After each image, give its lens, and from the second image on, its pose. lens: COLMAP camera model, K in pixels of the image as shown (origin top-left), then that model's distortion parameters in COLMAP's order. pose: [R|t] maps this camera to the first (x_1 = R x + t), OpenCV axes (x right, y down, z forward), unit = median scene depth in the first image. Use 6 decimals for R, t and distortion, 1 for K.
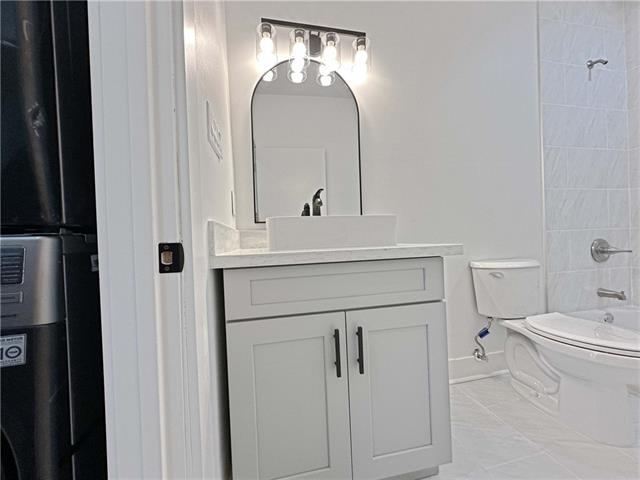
lens RADIAL K [[256.0, 0, 315.3], [0, 256.0, 239.7], [0, 0, 1]] dist [-0.002950, 0.000951]
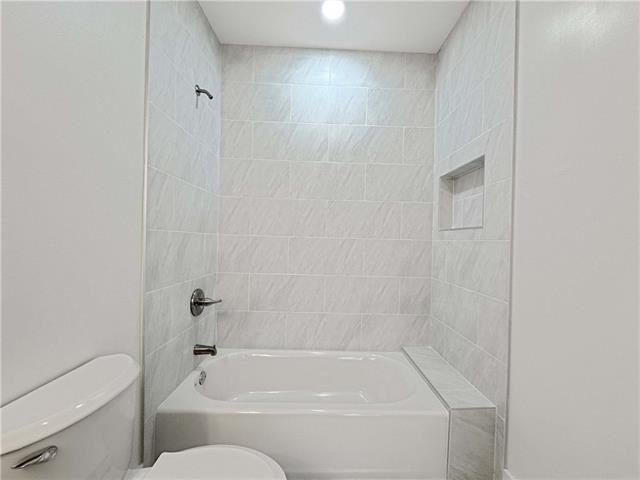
lens RADIAL K [[256.0, 0, 321.5], [0, 256.0, 239.9], [0, 0, 1]] dist [-0.002950, 0.000951]
pose [[0.199772, 0.041272, 0.978973, 0.401263], [-0.015023, 0.999124, -0.039056, -0.181611], [-0.979727, -0.006905, 0.200217, 0.499240]]
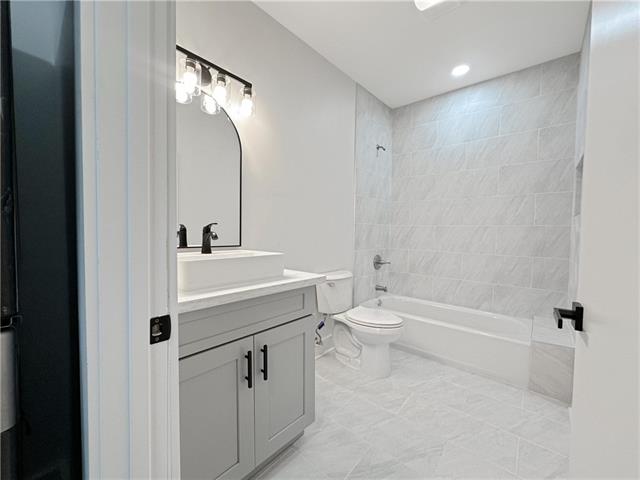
lens RADIAL K [[256.0, 0, 316.6], [0, 256.0, 241.3], [0, 0, 1]] dist [-0.002950, 0.000951]
pose [[0.805728, 0.022832, 0.591846, -0.214124], [-0.033792, 0.999401, 0.007449, -0.112255], [-0.591321, -0.026002, 0.806017, -0.108087]]
